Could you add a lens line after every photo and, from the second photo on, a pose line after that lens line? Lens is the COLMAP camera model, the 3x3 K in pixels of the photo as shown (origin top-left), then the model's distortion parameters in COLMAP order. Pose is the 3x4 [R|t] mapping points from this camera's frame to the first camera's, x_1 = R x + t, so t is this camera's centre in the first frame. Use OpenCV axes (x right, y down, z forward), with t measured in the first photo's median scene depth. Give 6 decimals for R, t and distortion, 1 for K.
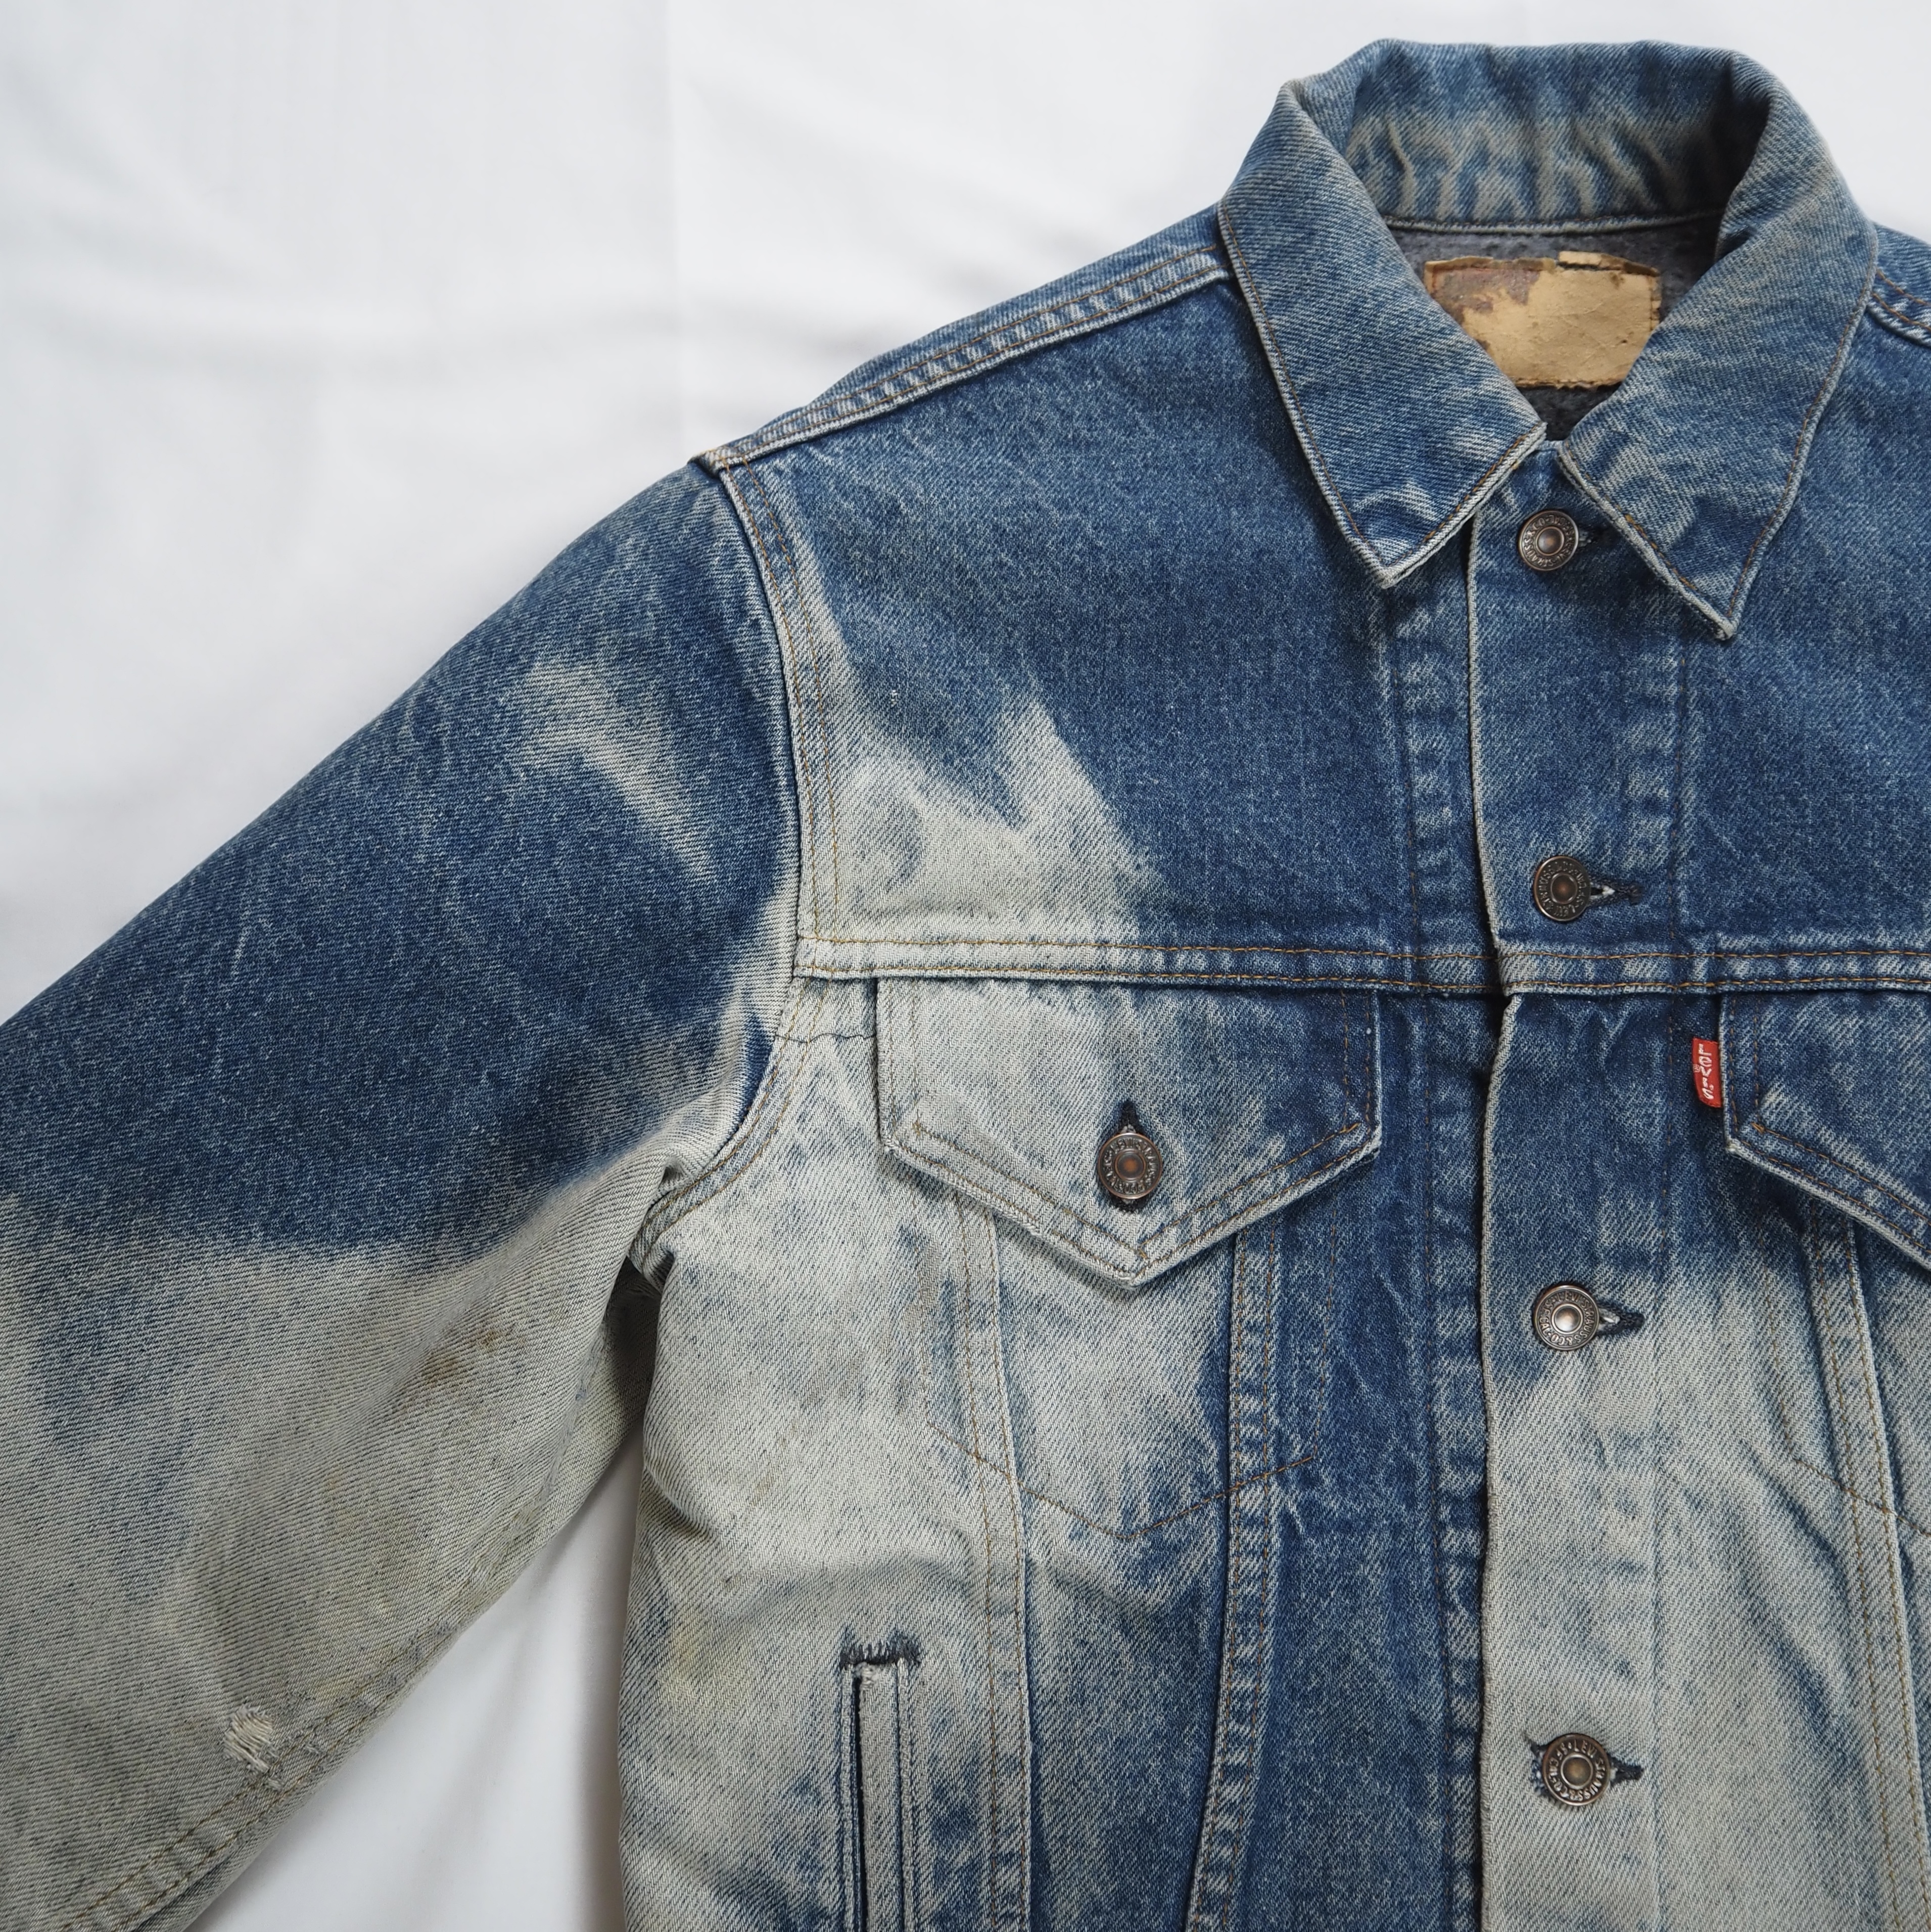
lens RADIAL K [[2682.6, 0, 976.6], [0, 2682.6, 861.6], [0, 0, 1]] dist [0.025672, 0.007659]
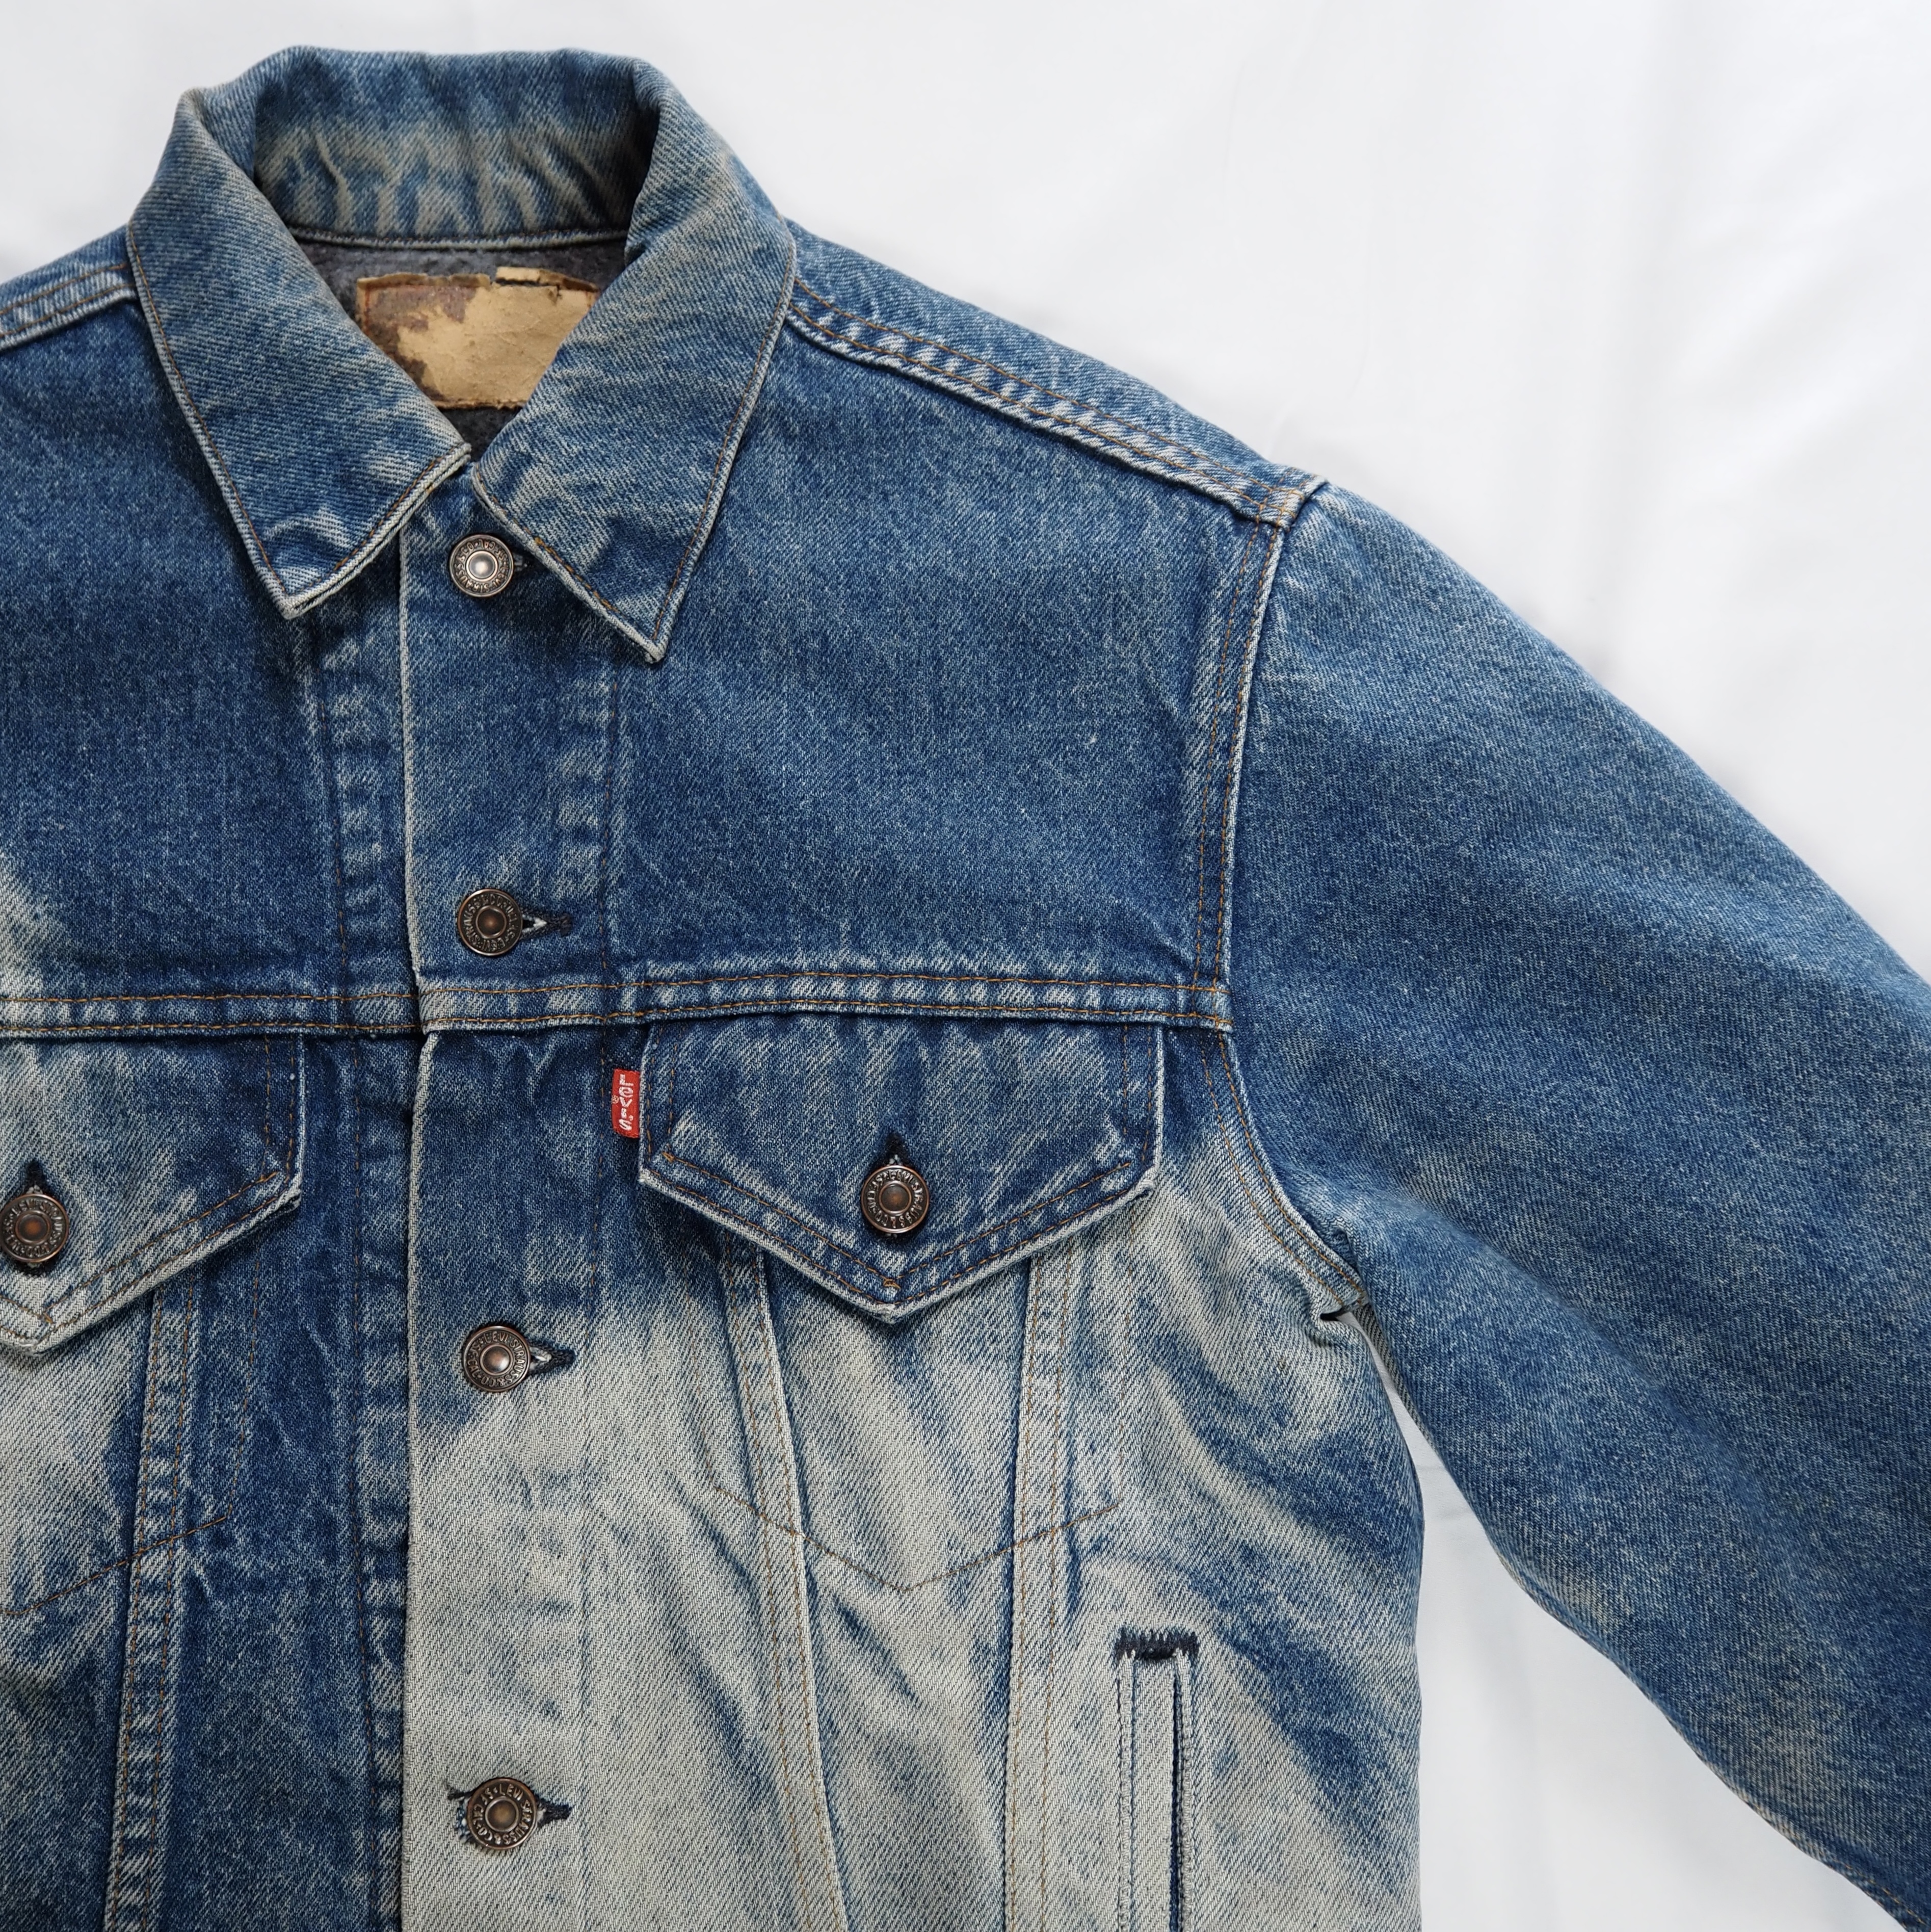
lens RADIAL K [[2713.5, 0, 967.6], [0, 2713.5, 976.2], [0, 0, 1]] dist [0.024809, -0.000103]
pose [[0.993174, -0.040510, 0.109386, 0.291087], [0.037653, 0.998897, 0.028059, 0.008765], [-0.110402, -0.023749, 0.993603, -0.002384]]
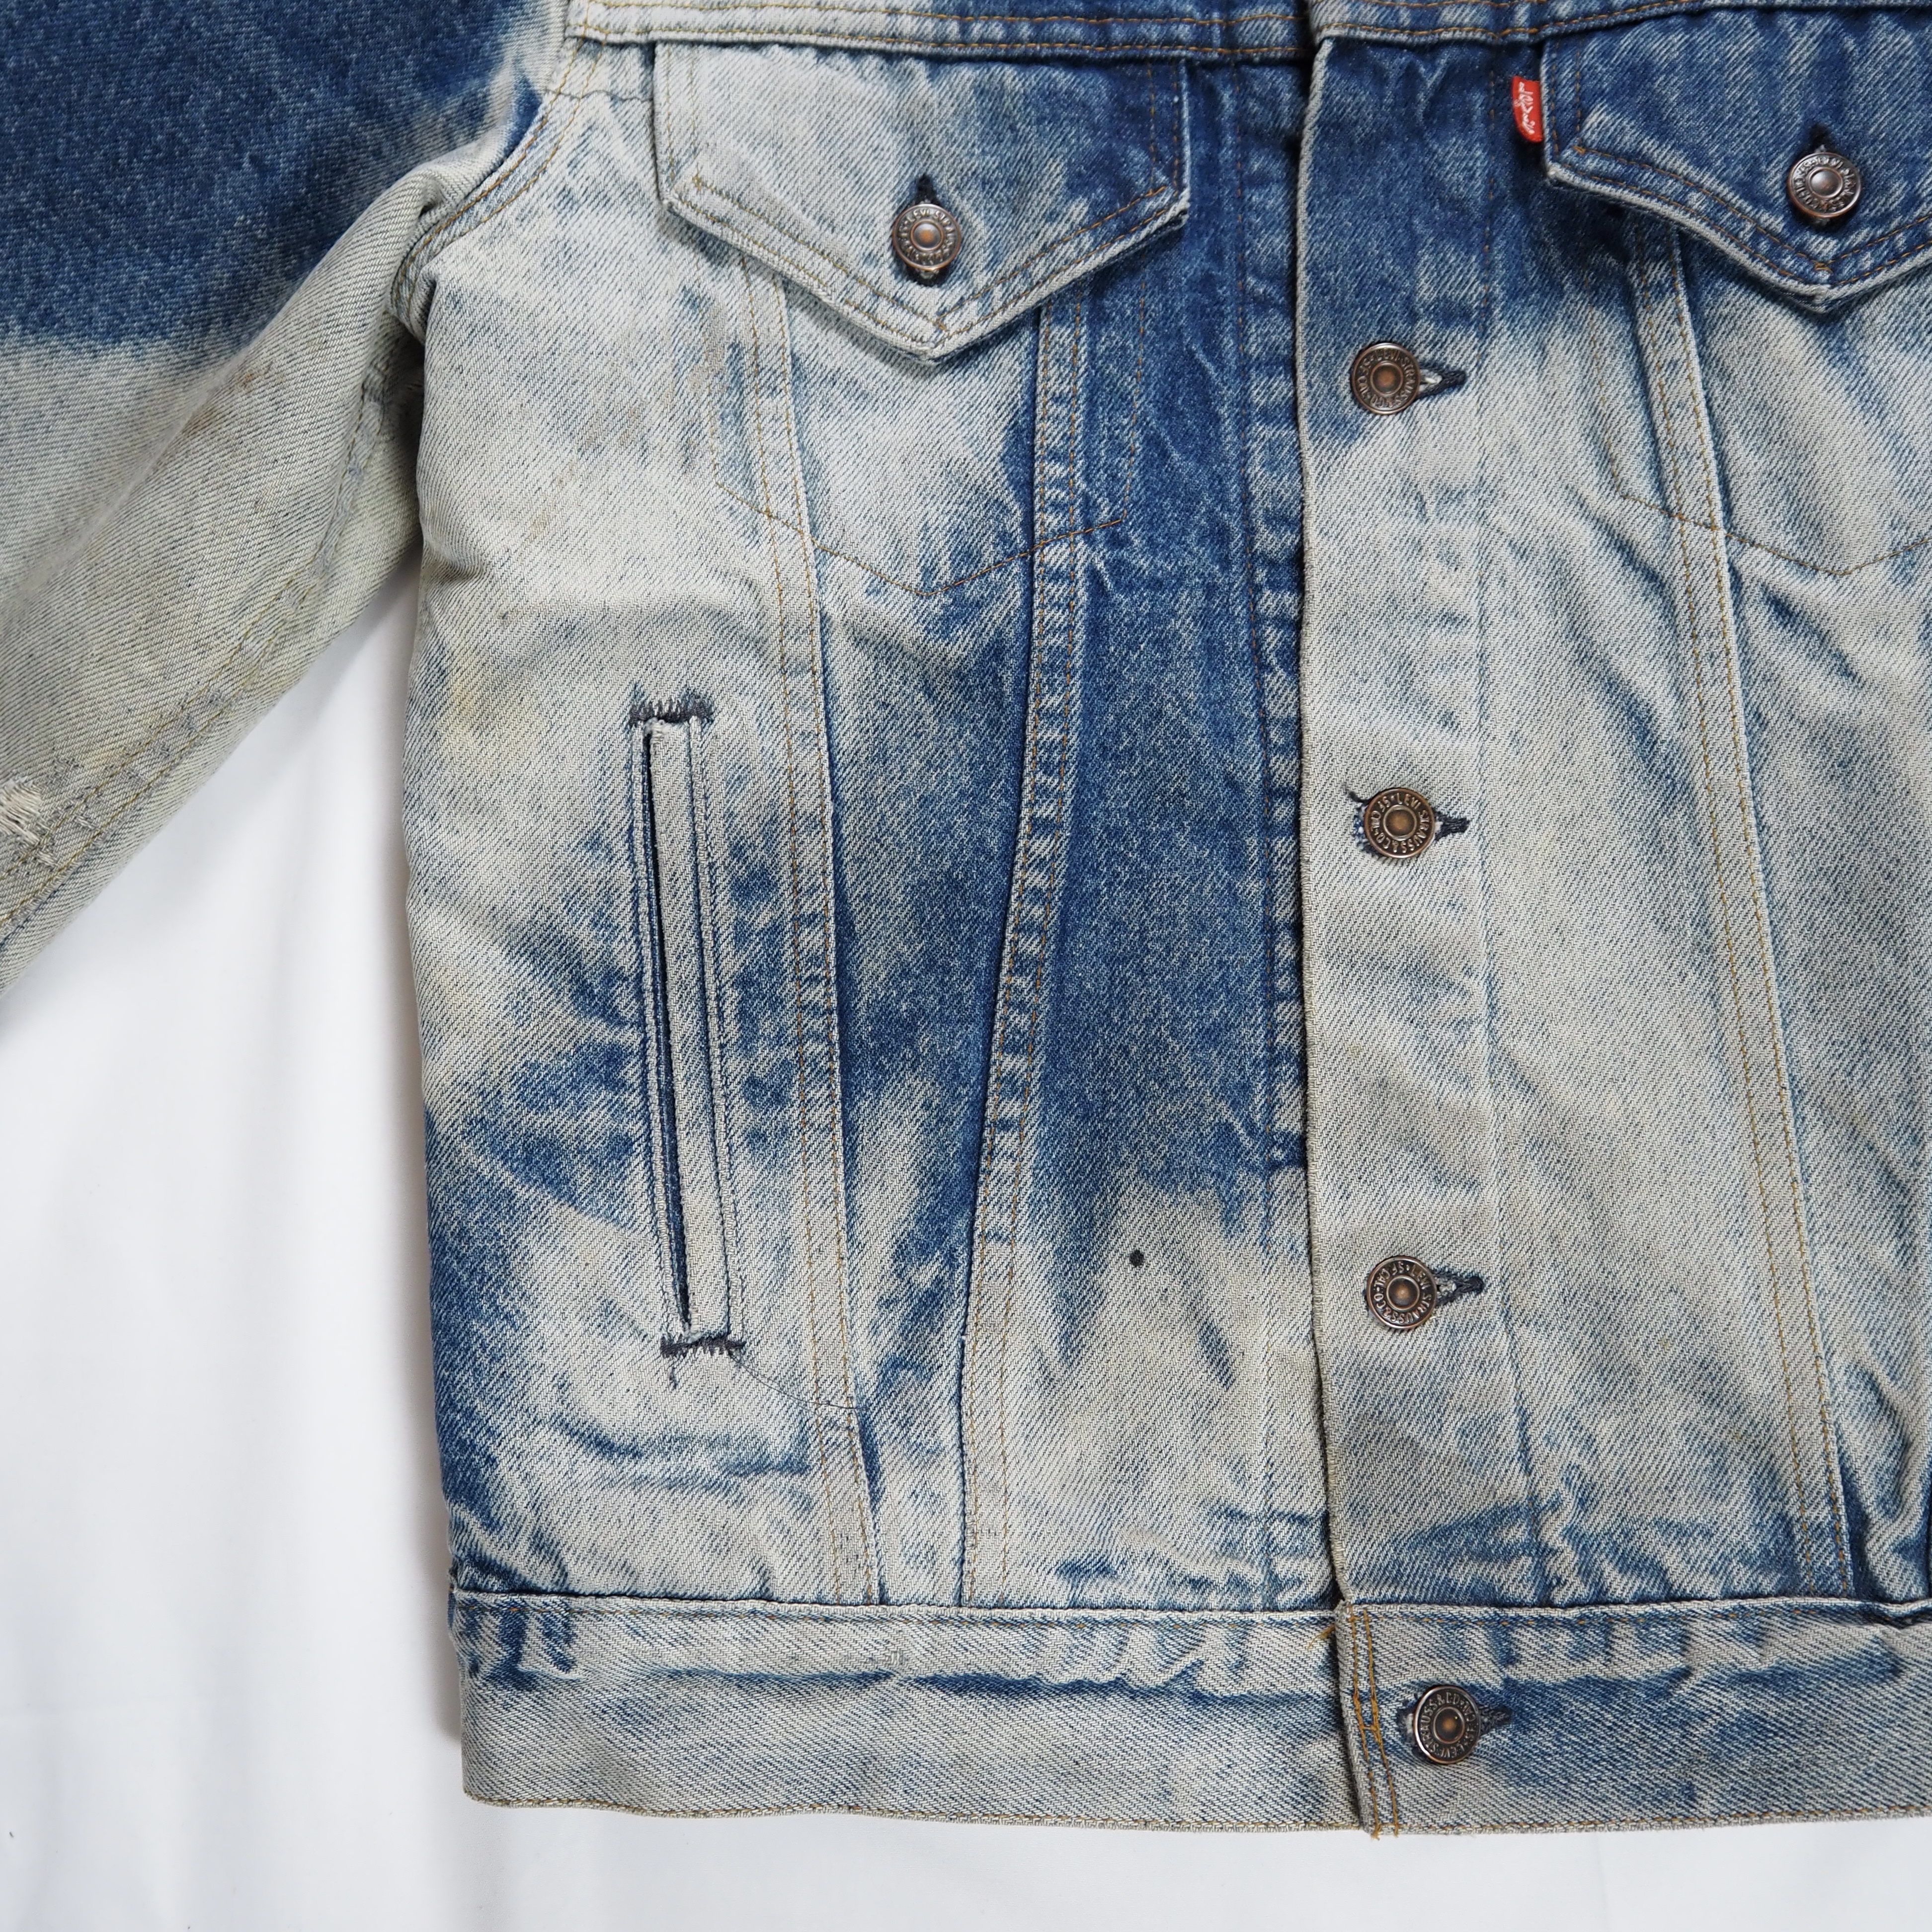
lens RADIAL K [[2683.0, 0, 966.0], [0, 2683.0, 966.0], [0, 0, 1]] dist [0.025672, 0.007659]
pose [[0.999561, -0.028777, -0.007010, 0.071580], [0.029005, 0.998967, 0.034982, 0.344916], [0.005997, -0.035170, 0.999363, 0.035823]]
